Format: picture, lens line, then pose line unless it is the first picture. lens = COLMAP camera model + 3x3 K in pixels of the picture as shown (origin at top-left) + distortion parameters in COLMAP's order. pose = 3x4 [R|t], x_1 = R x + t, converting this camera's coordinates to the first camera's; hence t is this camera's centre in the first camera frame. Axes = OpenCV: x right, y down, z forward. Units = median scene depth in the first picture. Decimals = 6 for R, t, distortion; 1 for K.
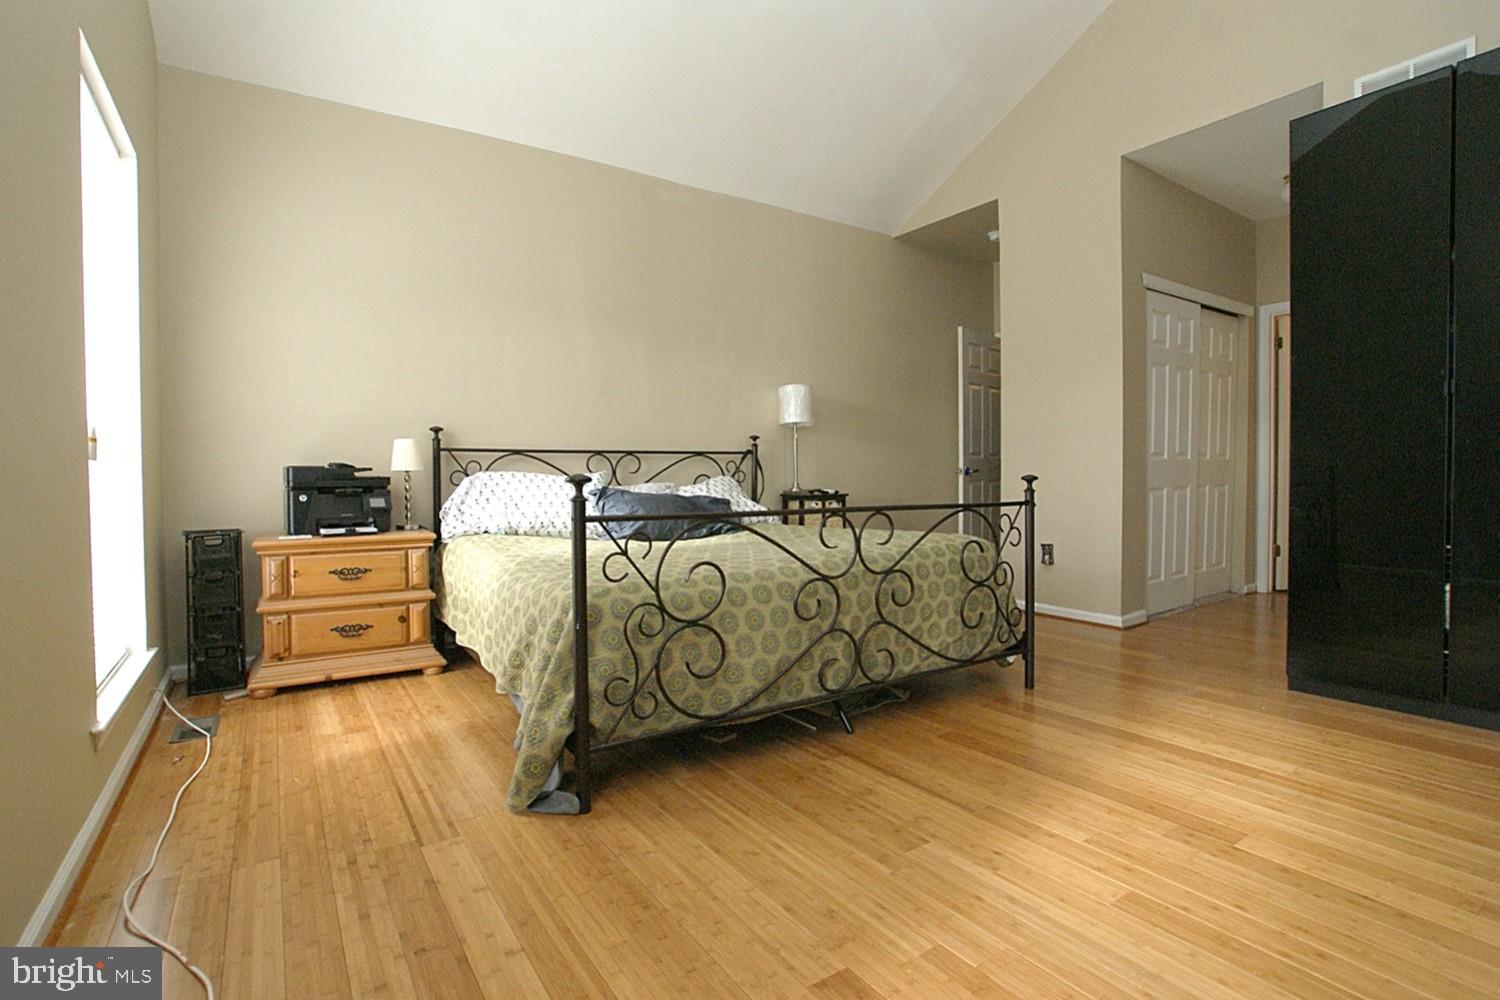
lens RADIAL K [[739.6, 0, 739.2], [0, 739.6, 499.4], [0, 0, 1]] dist [-0.064222, 0.001928]
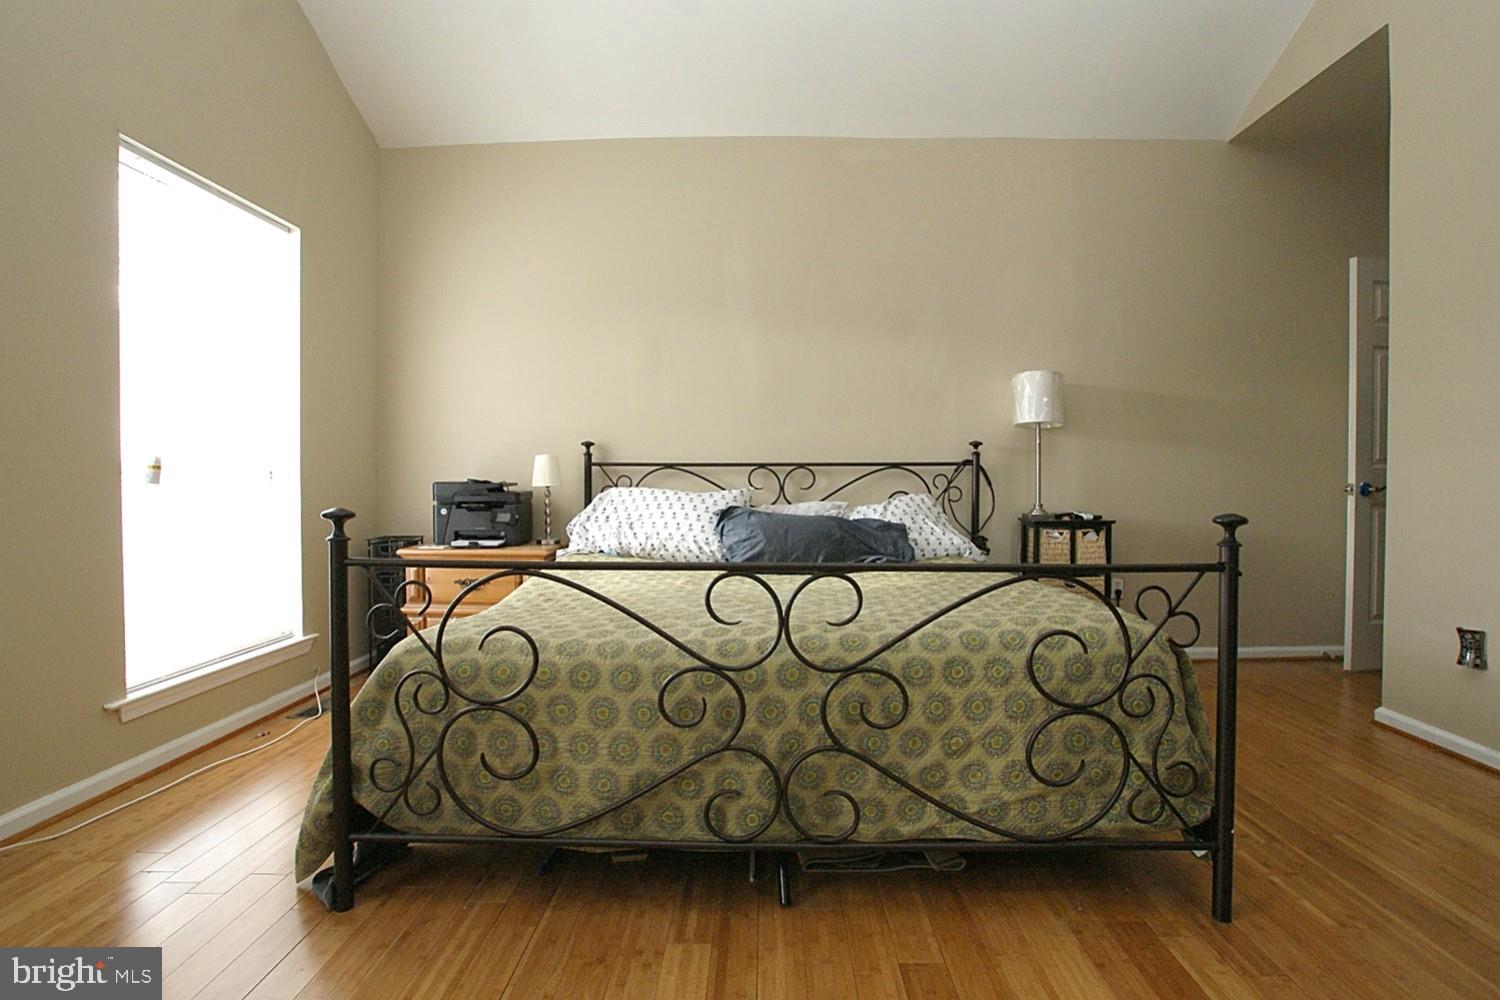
lens RADIAL K [[731.8, 0, 755.0], [0, 731.8, 485.4], [0, 0, 1]] dist [-0.064790, 0.031587]
pose [[0.816152, 0.013007, -0.577692, 0.413409], [-0.023164, 0.999679, -0.010217, -0.041041], [0.577373, 0.021721, 0.816191, 0.380003]]
